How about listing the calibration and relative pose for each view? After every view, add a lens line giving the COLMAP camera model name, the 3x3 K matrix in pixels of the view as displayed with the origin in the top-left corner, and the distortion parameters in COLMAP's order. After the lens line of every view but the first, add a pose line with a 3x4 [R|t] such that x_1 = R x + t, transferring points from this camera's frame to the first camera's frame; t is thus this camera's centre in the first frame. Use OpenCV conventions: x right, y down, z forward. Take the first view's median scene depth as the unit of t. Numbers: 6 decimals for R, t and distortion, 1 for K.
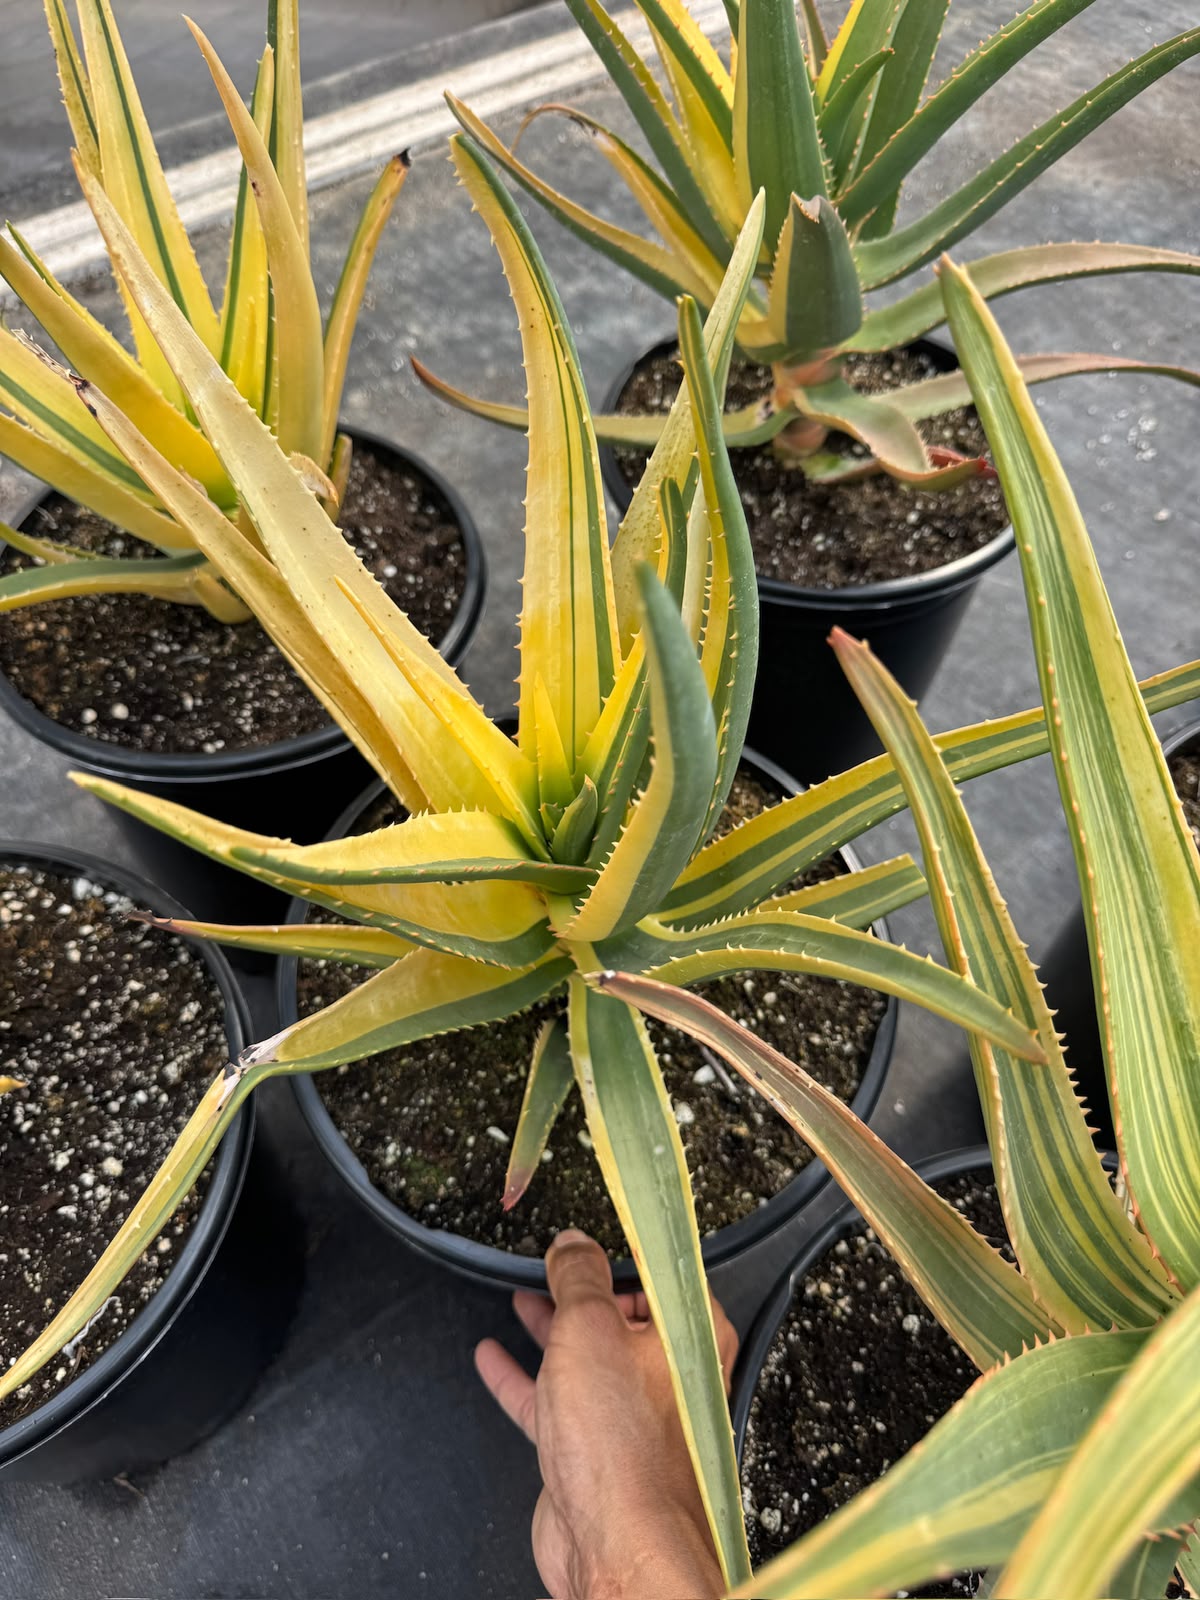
lens RADIAL K [[1233.5, 0, 613.3], [0, 1233.5, 831.4], [0, 0, 1]] dist [0.009986, -0.026831]
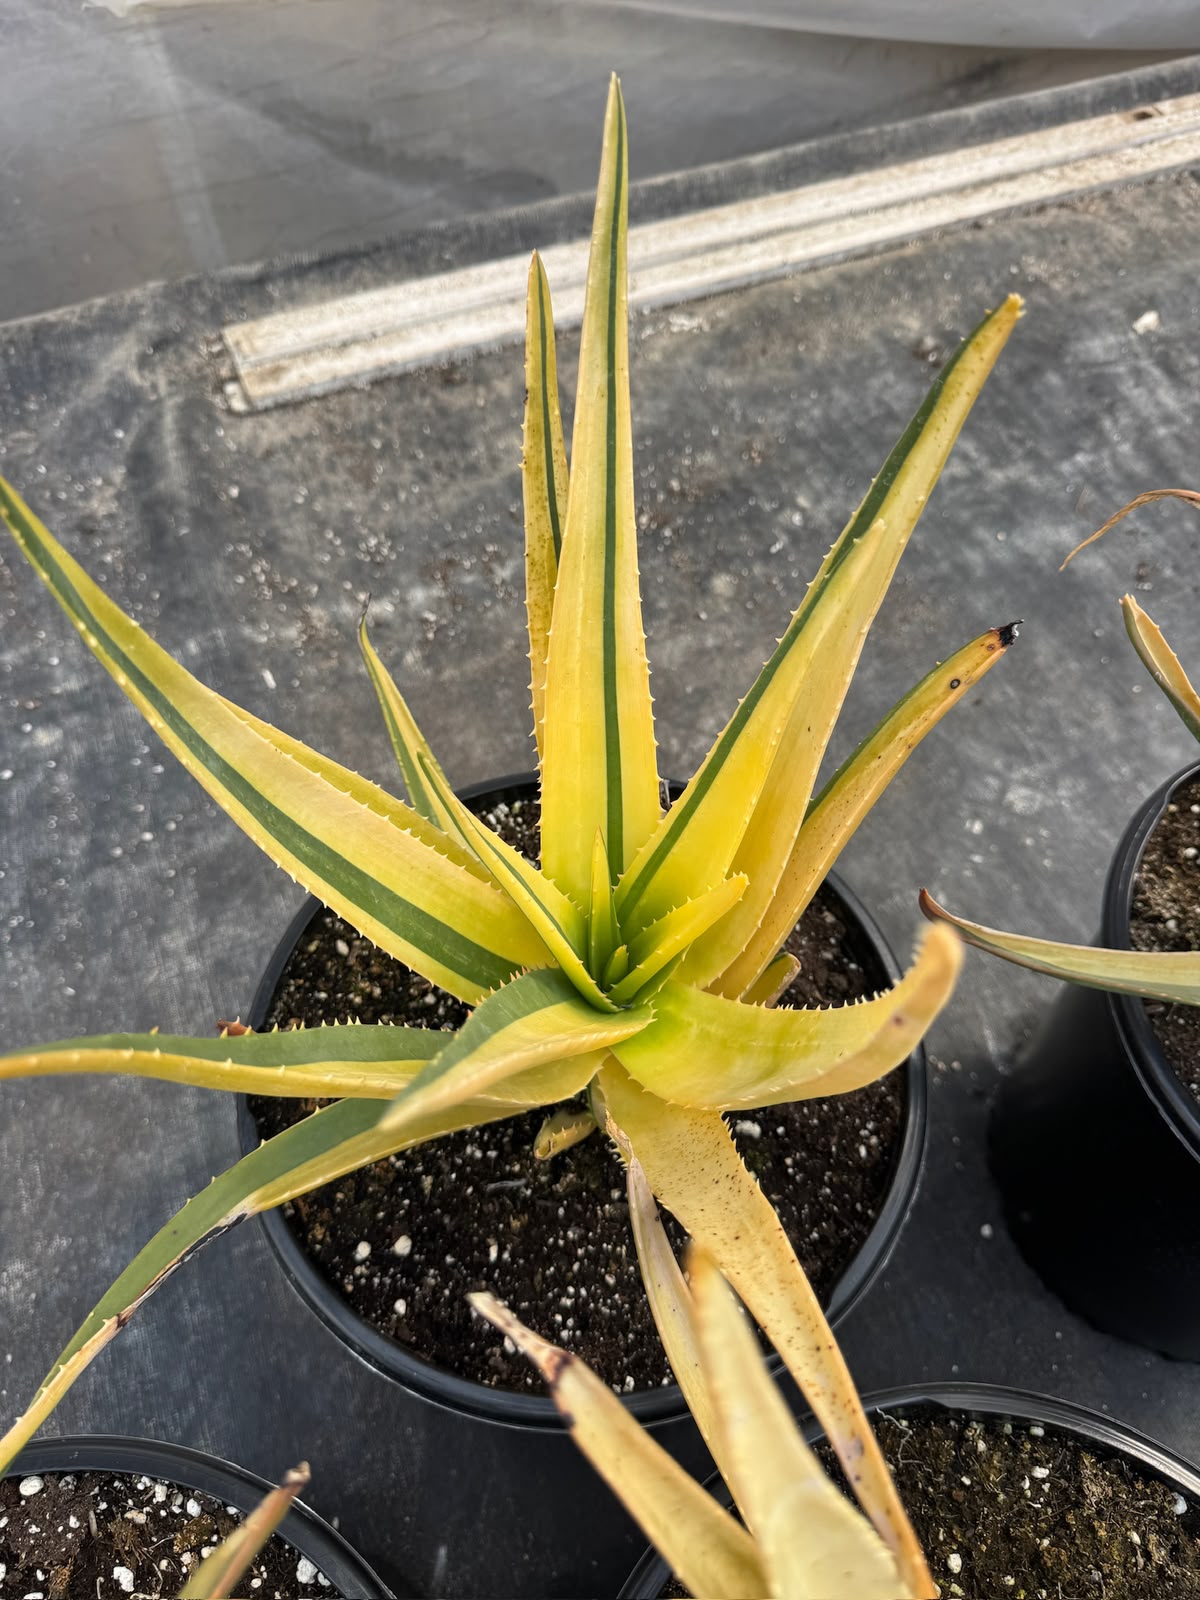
lens RADIAL K [[1233.5, 0, 626.8], [0, 1233.5, 817.1], [0, 0, 1]] dist [0.009986, -0.026831]
pose [[0.965800, 0.218625, -0.139401, -0.244889], [-0.215419, 0.975787, 0.037873, -0.436996], [0.144306, -0.006548, 0.989511, 0.325065]]
